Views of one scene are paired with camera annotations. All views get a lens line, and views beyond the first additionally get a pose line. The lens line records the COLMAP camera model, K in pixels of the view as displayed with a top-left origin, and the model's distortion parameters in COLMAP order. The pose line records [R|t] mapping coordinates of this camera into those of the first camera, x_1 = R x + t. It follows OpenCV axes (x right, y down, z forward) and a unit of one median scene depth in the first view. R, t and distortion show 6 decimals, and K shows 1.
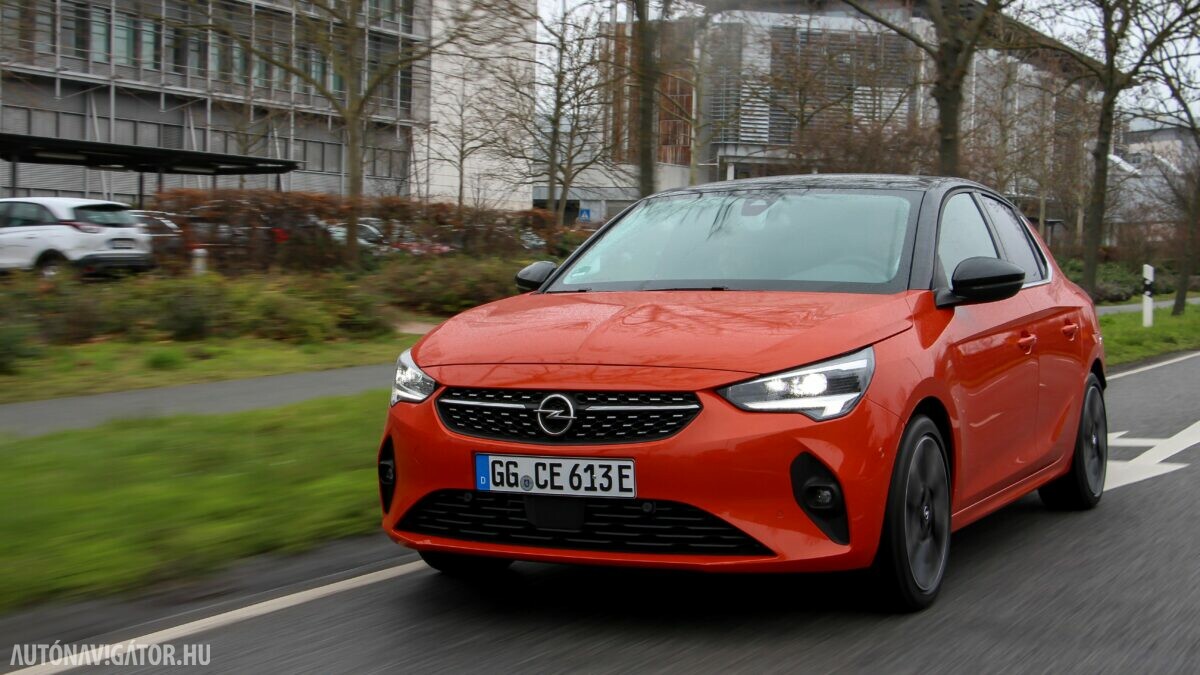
lens RADIAL K [[2040.0, 0, 606.5], [0, 2040.0, 341.3], [0, 0, 1]] dist [0.276369, 0.000000]
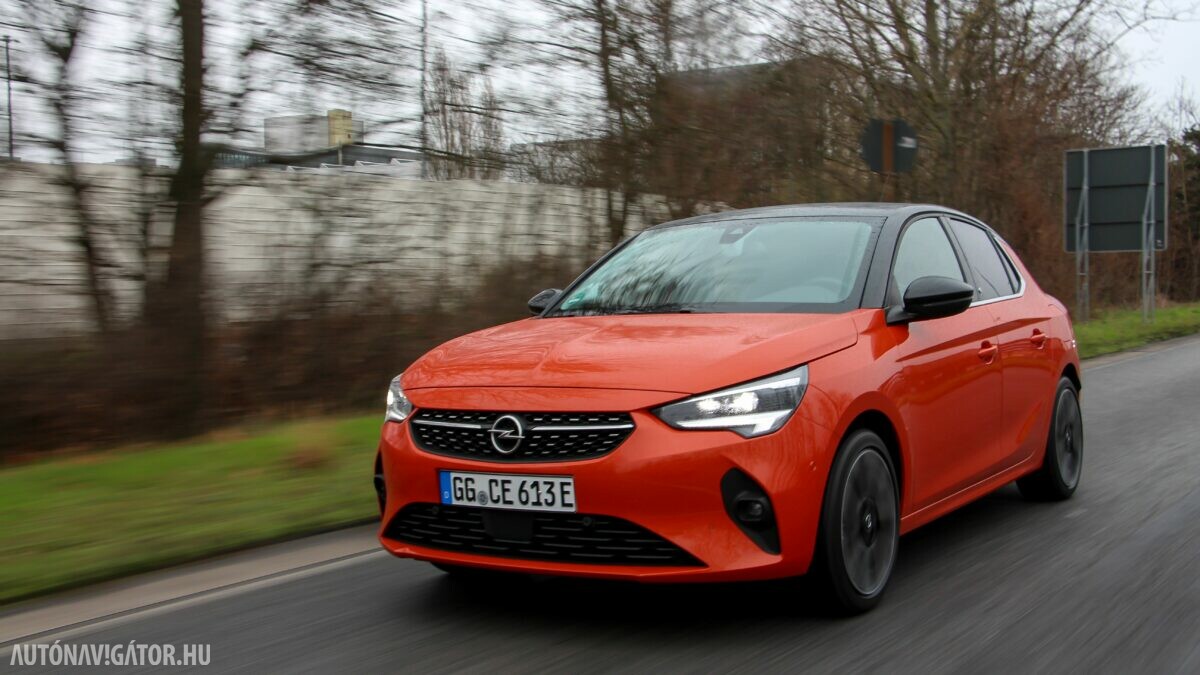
lens RADIAL K [[1508.1, 0, 599.5], [0, 1508.1, 361.1], [0, 0, 1]] dist [0.148614, 0.000000]
pose [[0.991643, -0.018944, -0.127614, 0.125543], [0.020723, 0.999706, 0.012627, -0.011725], [0.127338, -0.015166, 0.991743, 0.217032]]
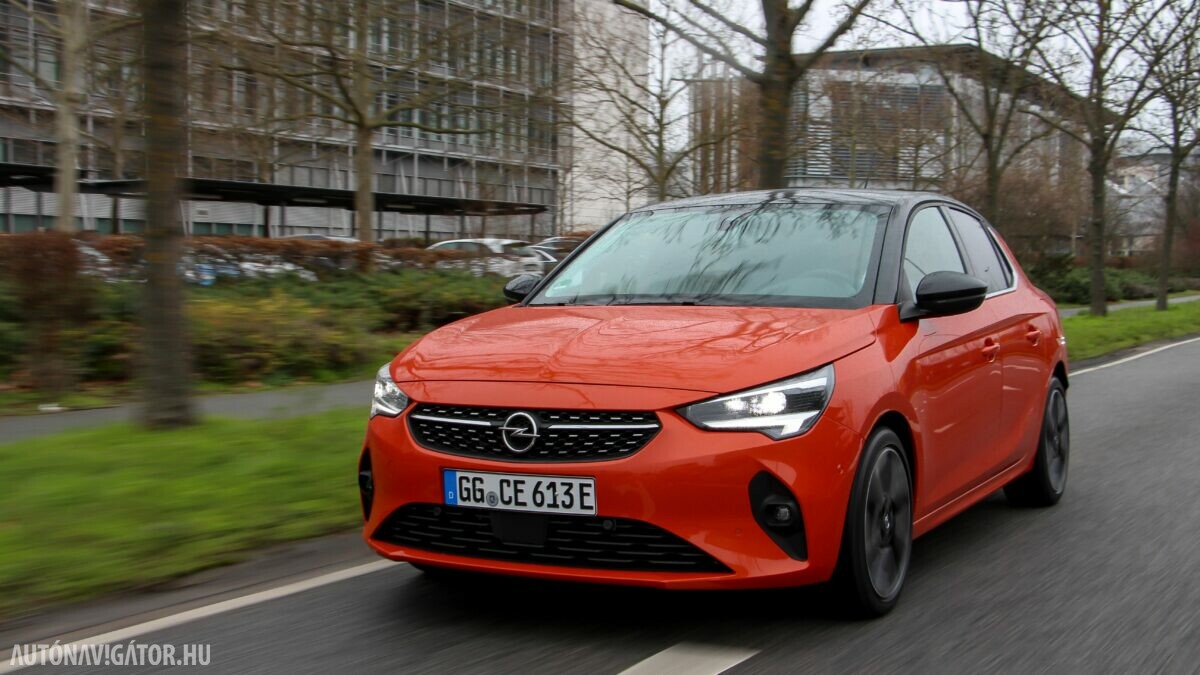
lens RADIAL K [[1680.9, 0, 589.1], [0, 1680.9, 377.8], [0, 0, 1]] dist [0.202942, 0.000000]
pose [[0.999158, -0.000313, -0.041028, 0.044101], [0.001882, 0.999268, 0.038221, -0.023401], [0.040986, -0.038266, 0.998427, 0.162224]]
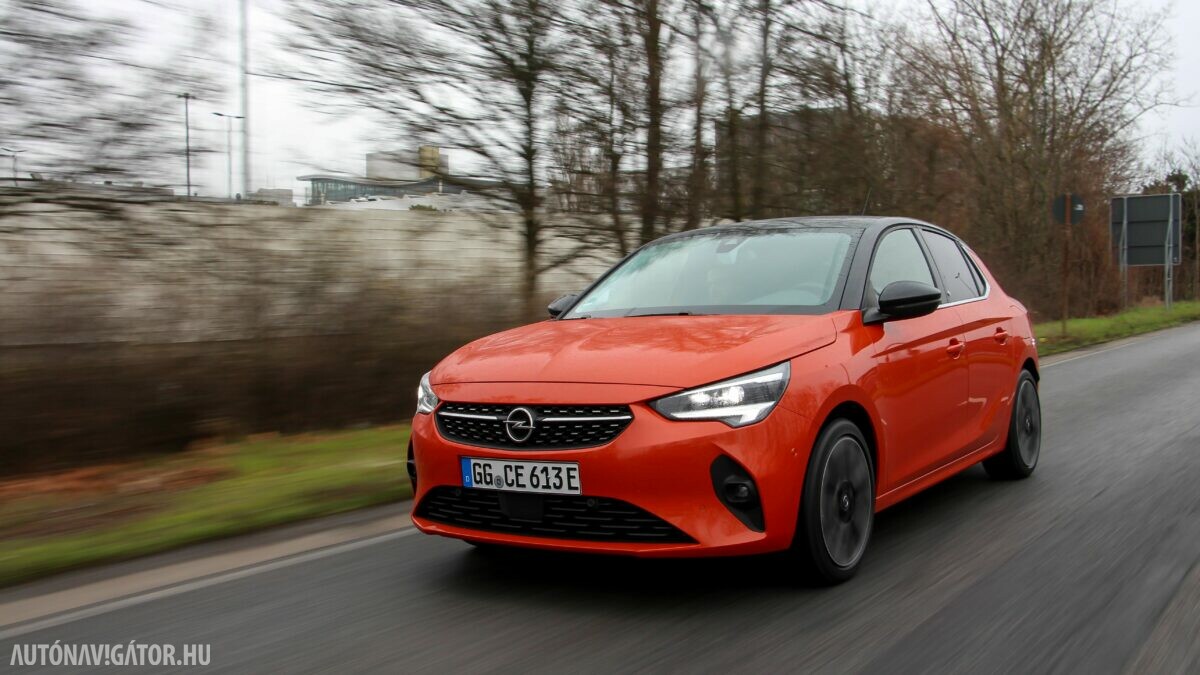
lens RADIAL K [[1291.9, 0, 608.7], [0, 1291.9, 360.9], [0, 0, 1]] dist [0.039403, 0.000000]
pose [[0.988281, -0.023176, -0.150876, 0.141817], [0.025905, 0.999534, 0.016147, -0.012543], [0.150432, -0.019866, 0.988421, 0.257092]]
